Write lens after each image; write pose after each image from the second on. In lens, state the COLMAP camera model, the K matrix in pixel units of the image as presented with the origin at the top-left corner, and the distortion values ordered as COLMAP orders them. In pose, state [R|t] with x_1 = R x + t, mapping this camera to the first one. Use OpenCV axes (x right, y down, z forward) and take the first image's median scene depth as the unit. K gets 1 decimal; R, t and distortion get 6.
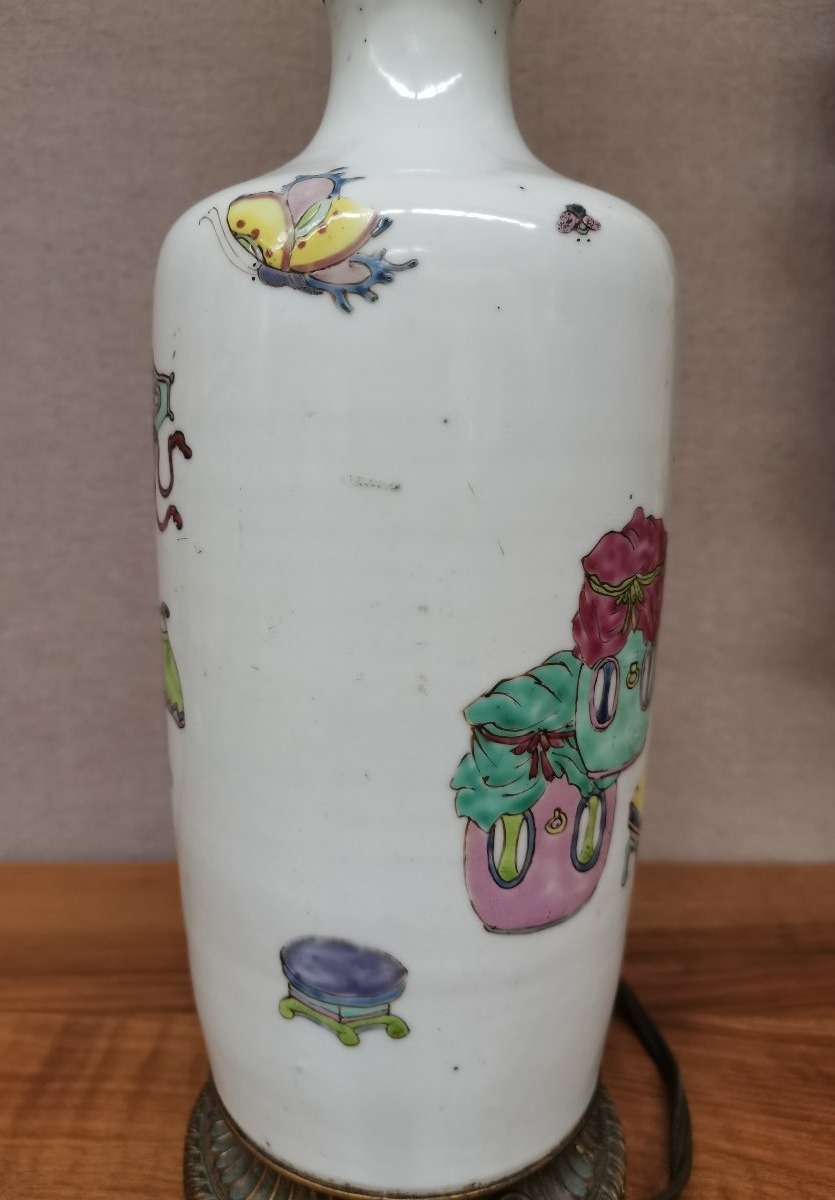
lens RADIAL K [[889.0, 0, 400.7], [0, 889.0, 599.0], [0, 0, 1]] dist [0.003441, -0.000011]
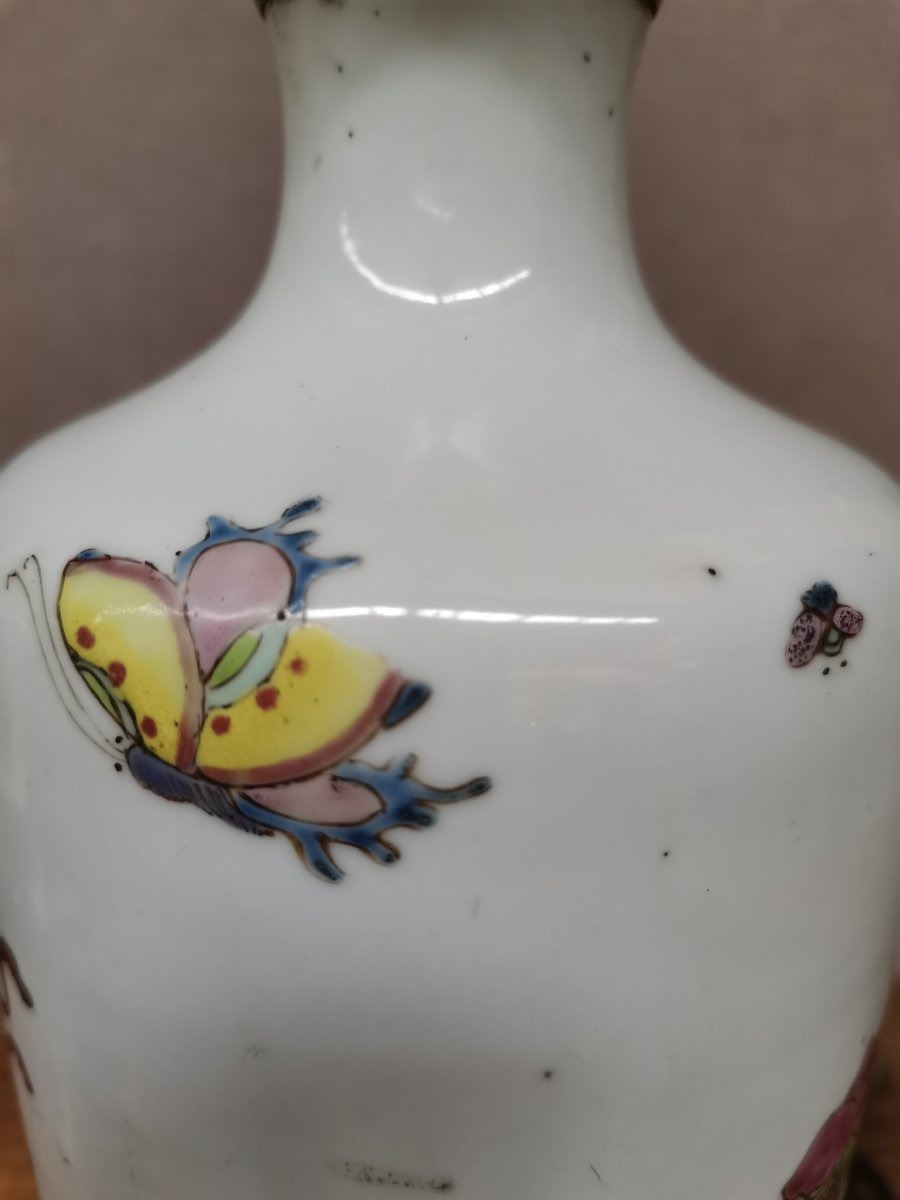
lens RADIAL K [[973.9, 0, 450.0], [0, 973.9, 600.0], [0, 0, 1]] dist [-0.005548, -0.112301]
pose [[0.997960, -0.021596, 0.060073, -0.026377], [0.016141, 0.995823, 0.089861, -0.498894], [-0.061763, -0.088708, 0.994141, 0.522387]]
